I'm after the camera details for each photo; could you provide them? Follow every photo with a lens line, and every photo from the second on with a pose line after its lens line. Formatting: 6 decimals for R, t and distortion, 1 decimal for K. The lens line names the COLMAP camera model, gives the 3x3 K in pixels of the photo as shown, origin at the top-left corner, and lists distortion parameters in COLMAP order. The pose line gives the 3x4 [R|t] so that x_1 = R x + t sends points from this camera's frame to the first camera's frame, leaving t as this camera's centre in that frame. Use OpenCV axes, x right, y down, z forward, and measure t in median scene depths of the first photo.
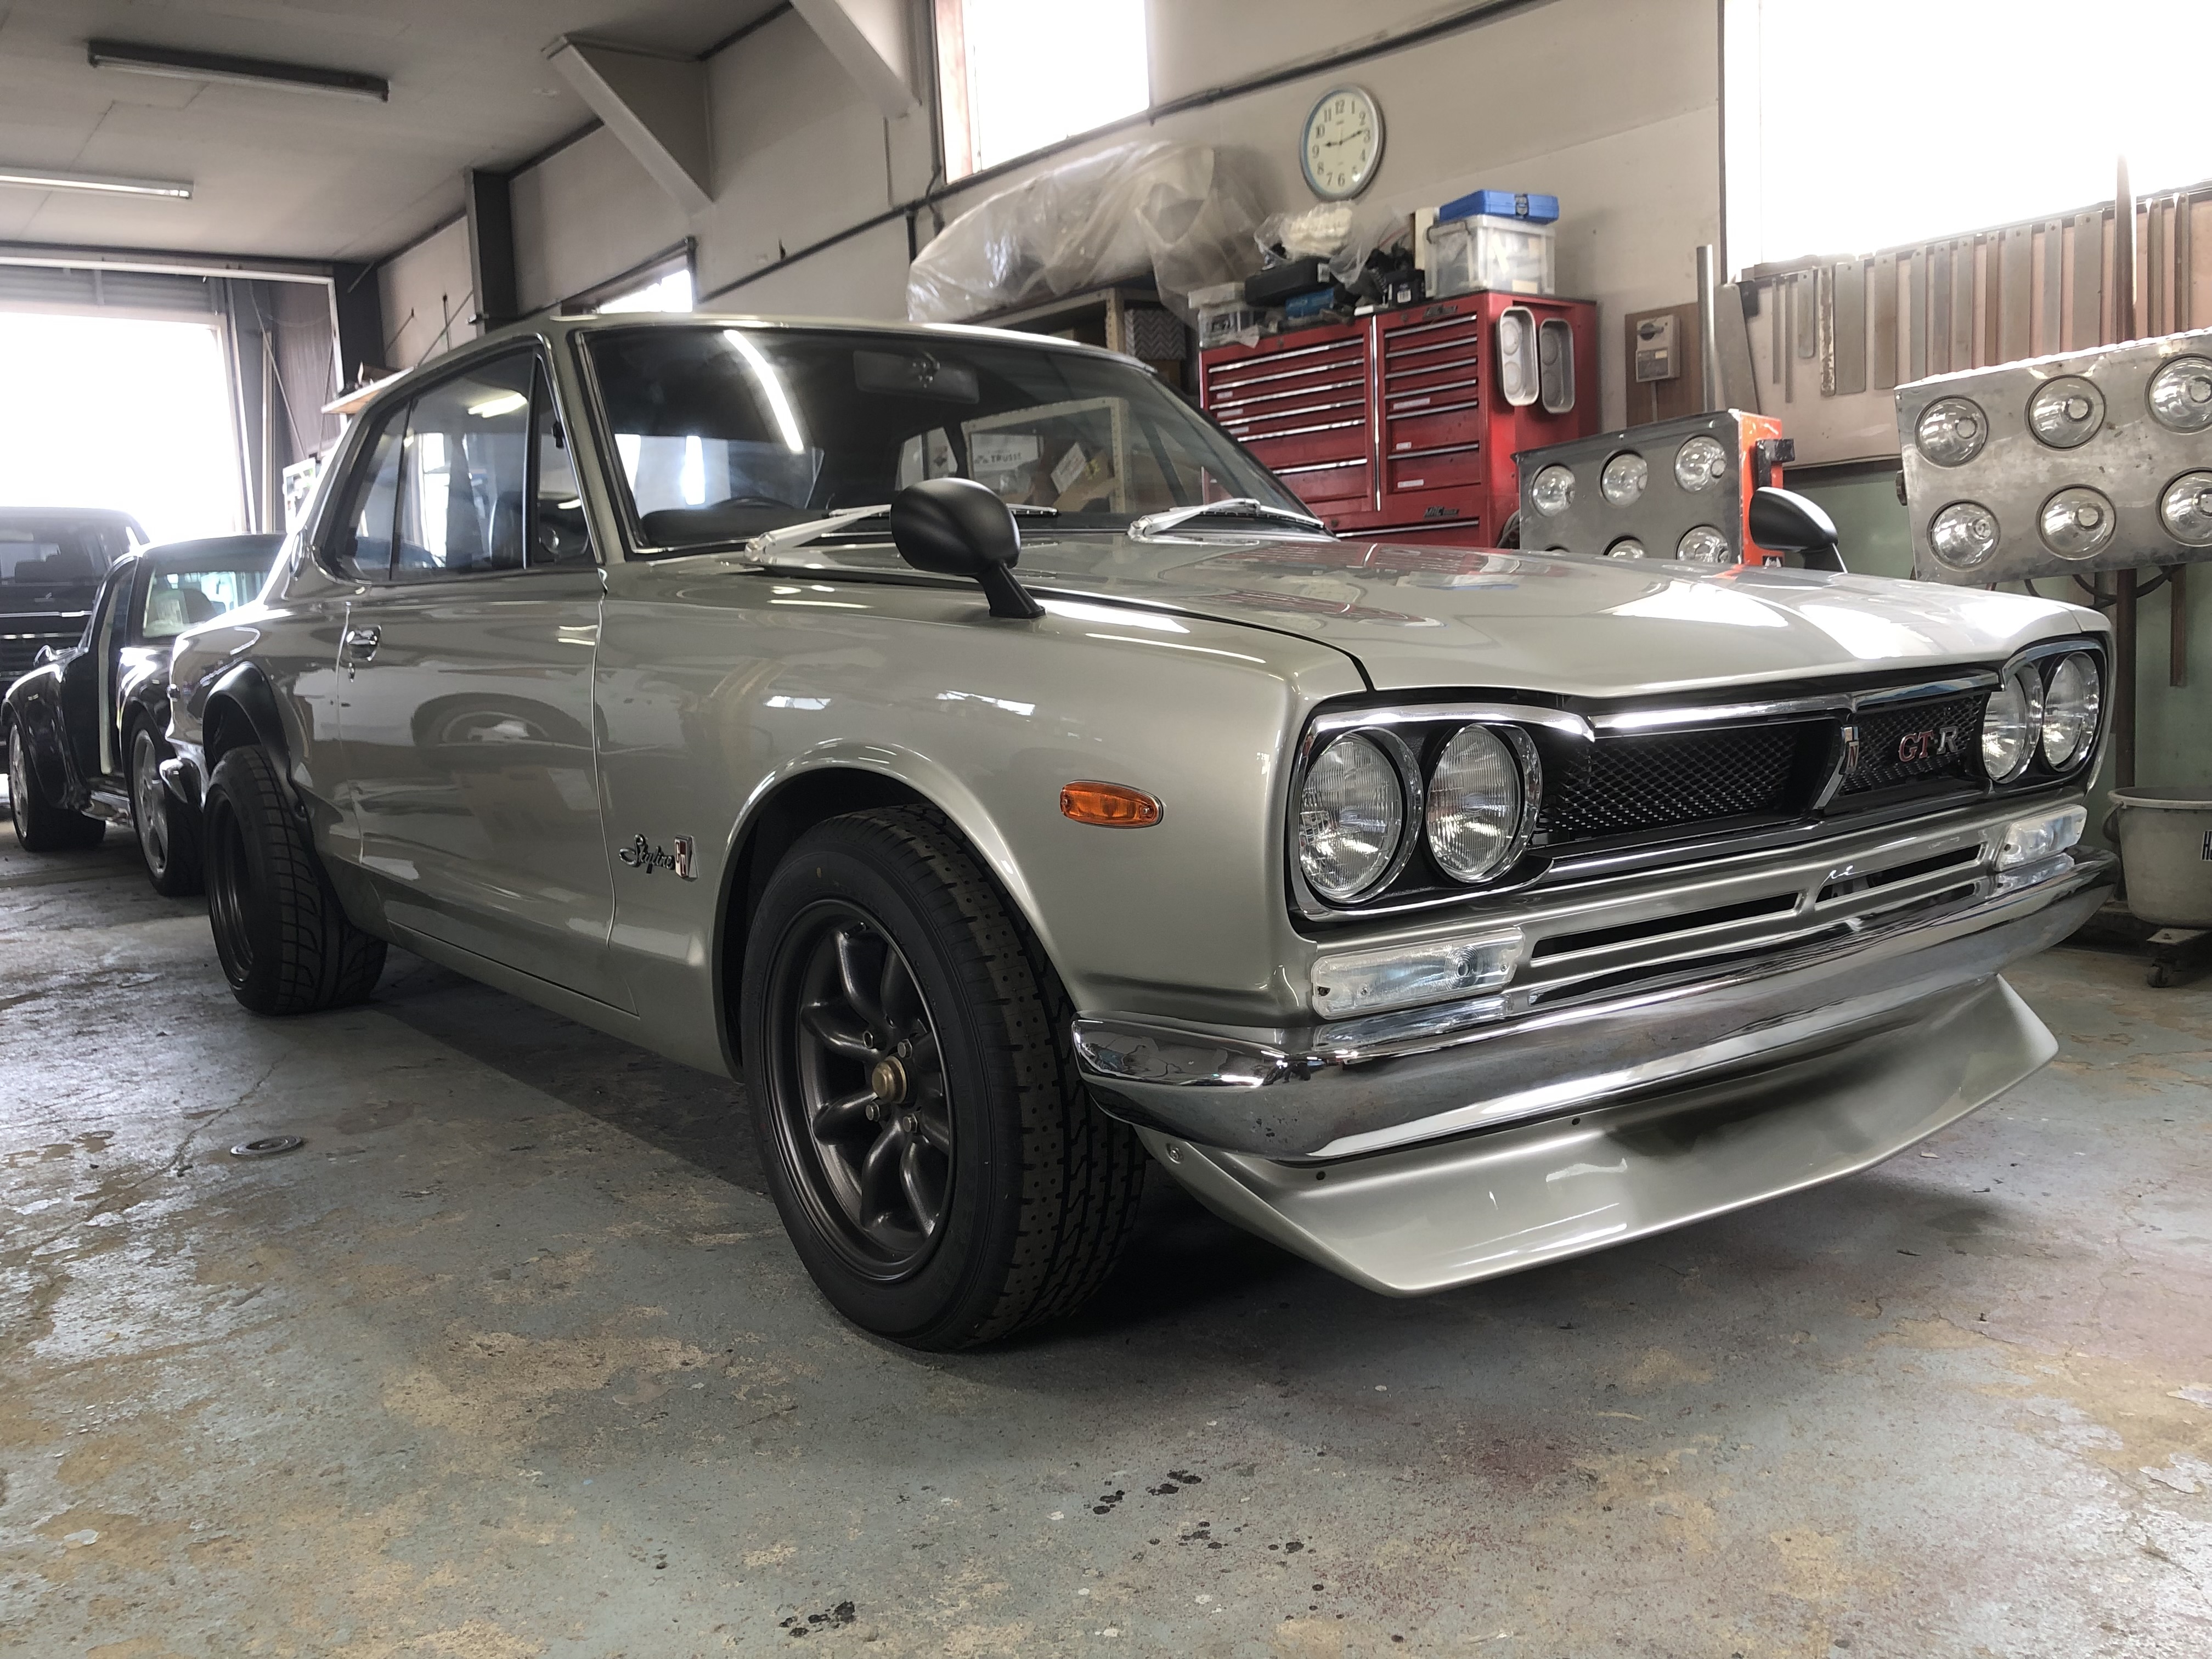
lens RADIAL K [[1947.7, 0, 1106.0], [0, 1947.7, 829.5], [0, 0, 1]] dist [-0.005600, -0.008469]
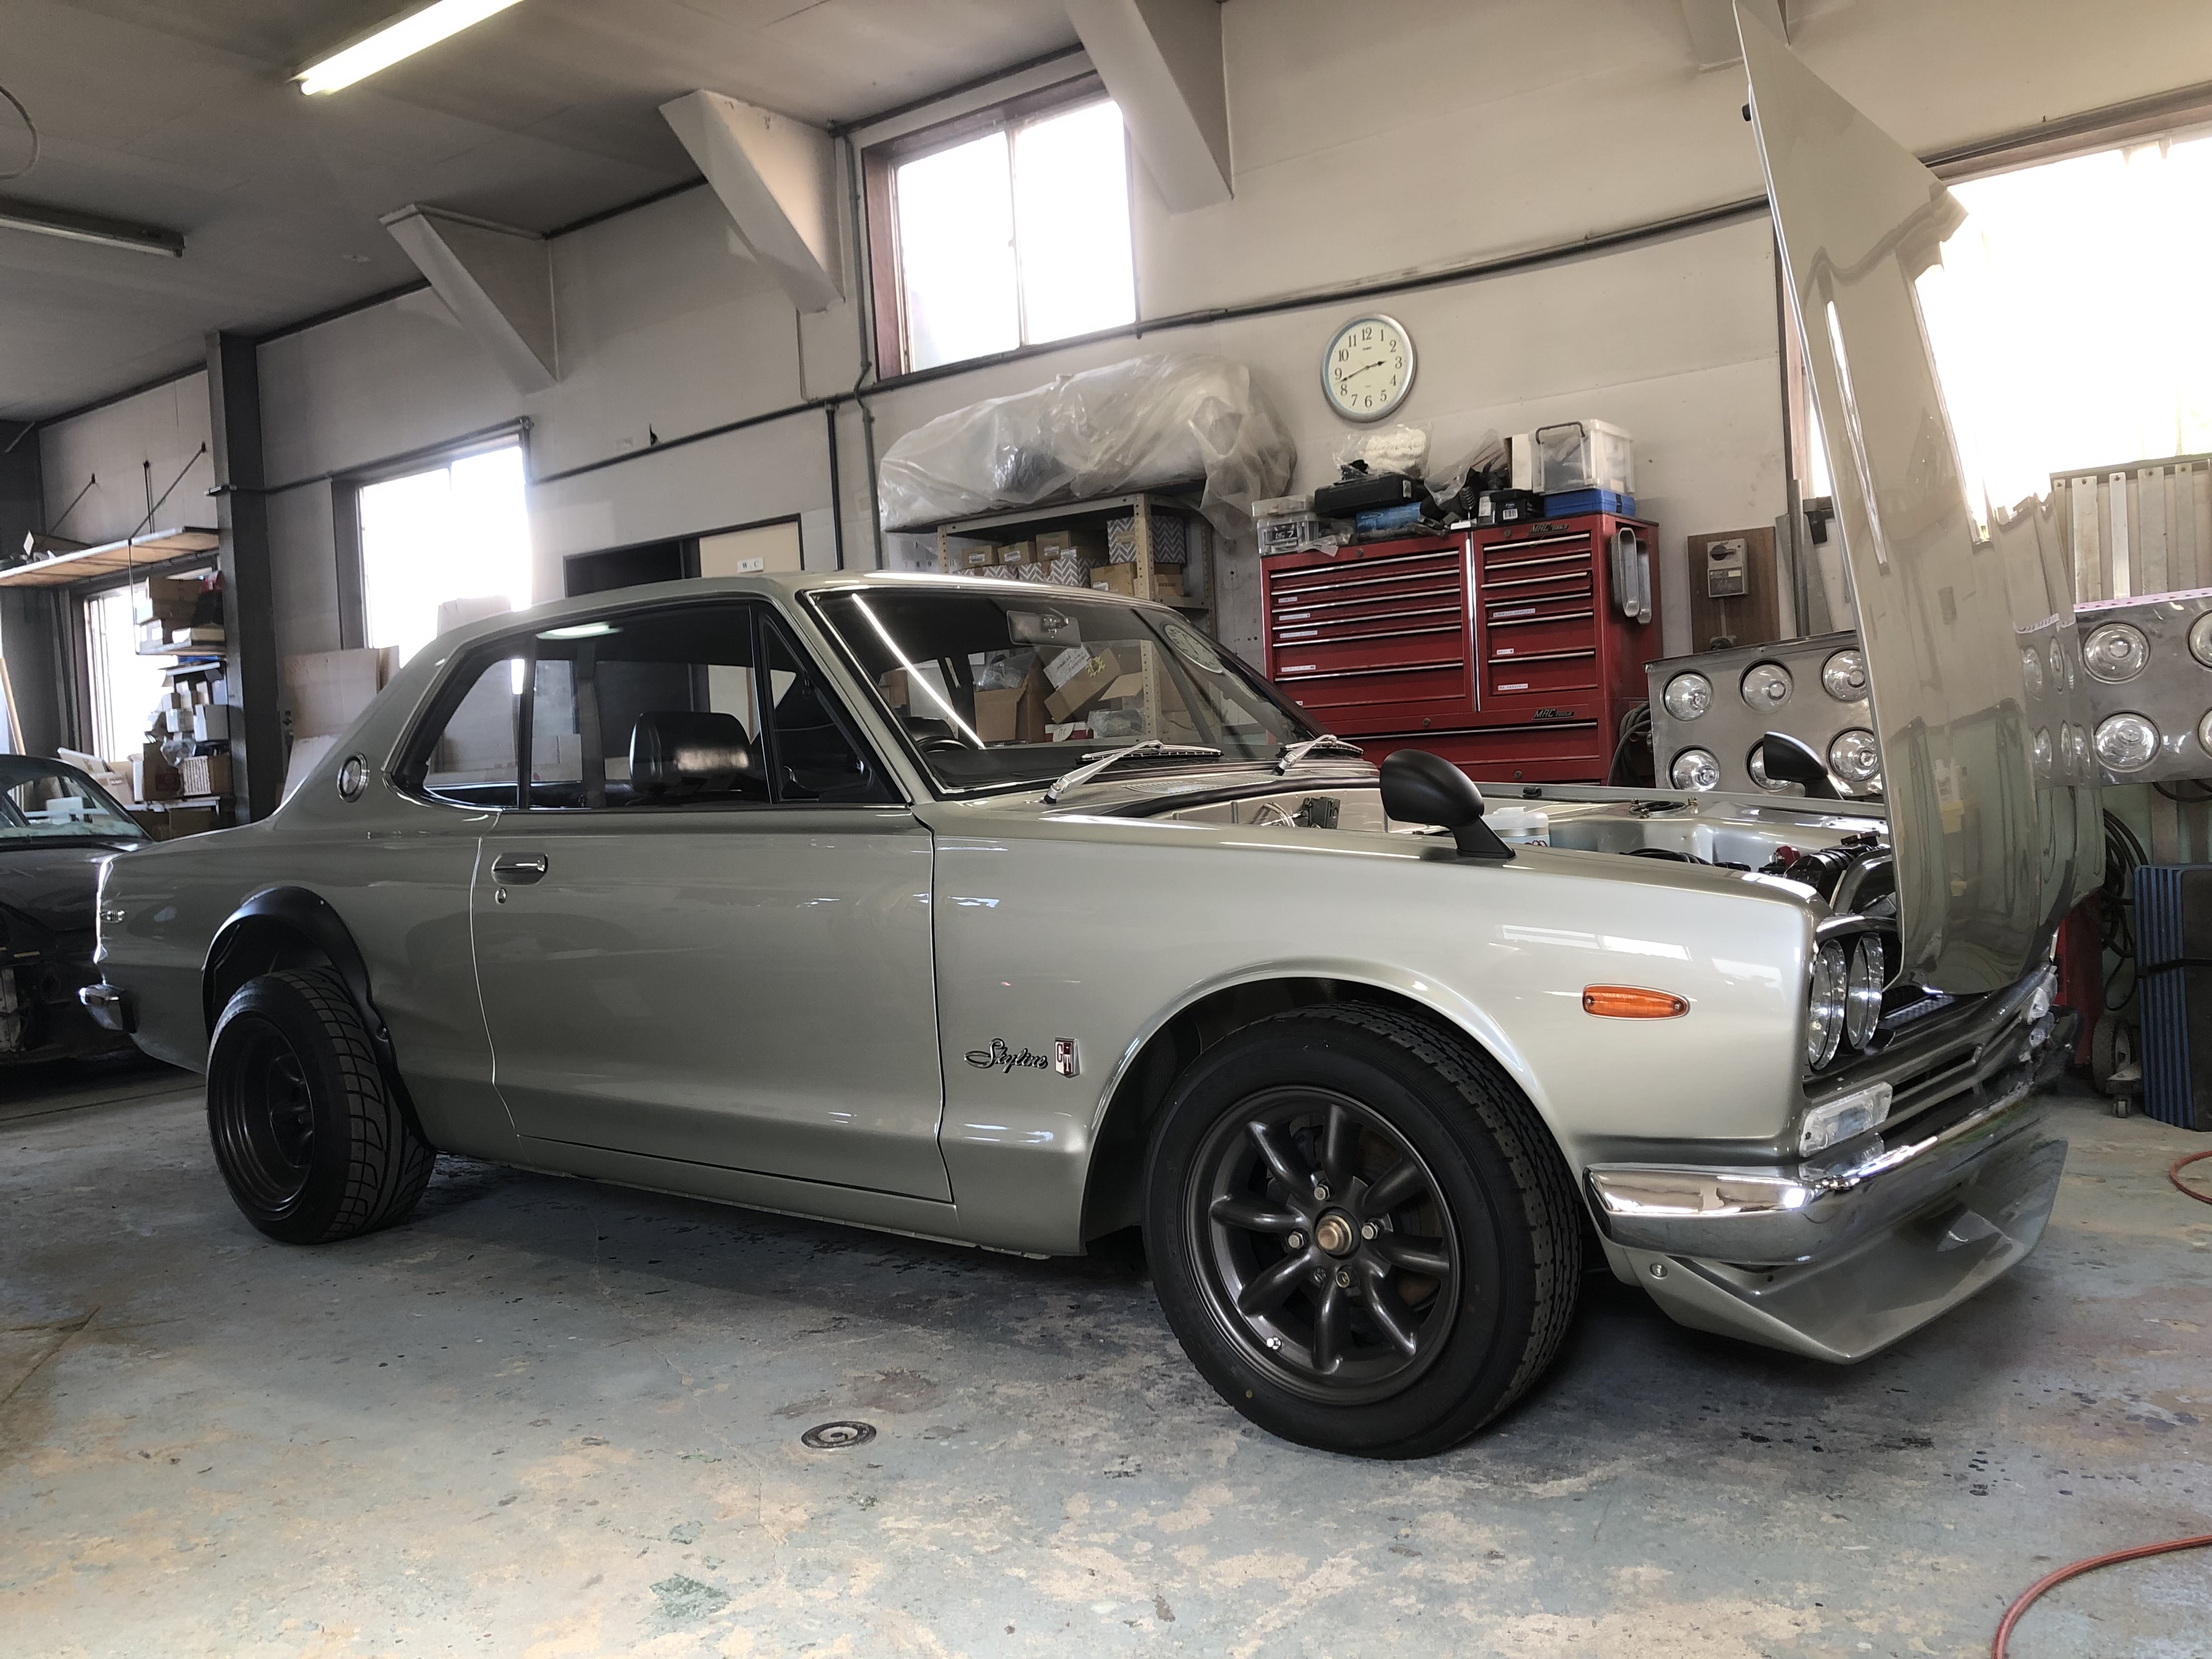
lens RADIAL K [[1930.4, 0, 1163.2], [0, 1930.4, 798.8], [0, 0, 1]] dist [0.024597, -0.042347]
pose [[0.962414, -0.008640, 0.271448, -0.276978], [0.037948, 0.993967, -0.102908, -0.014848], [-0.268921, 0.109341, 0.956936, 0.047116]]
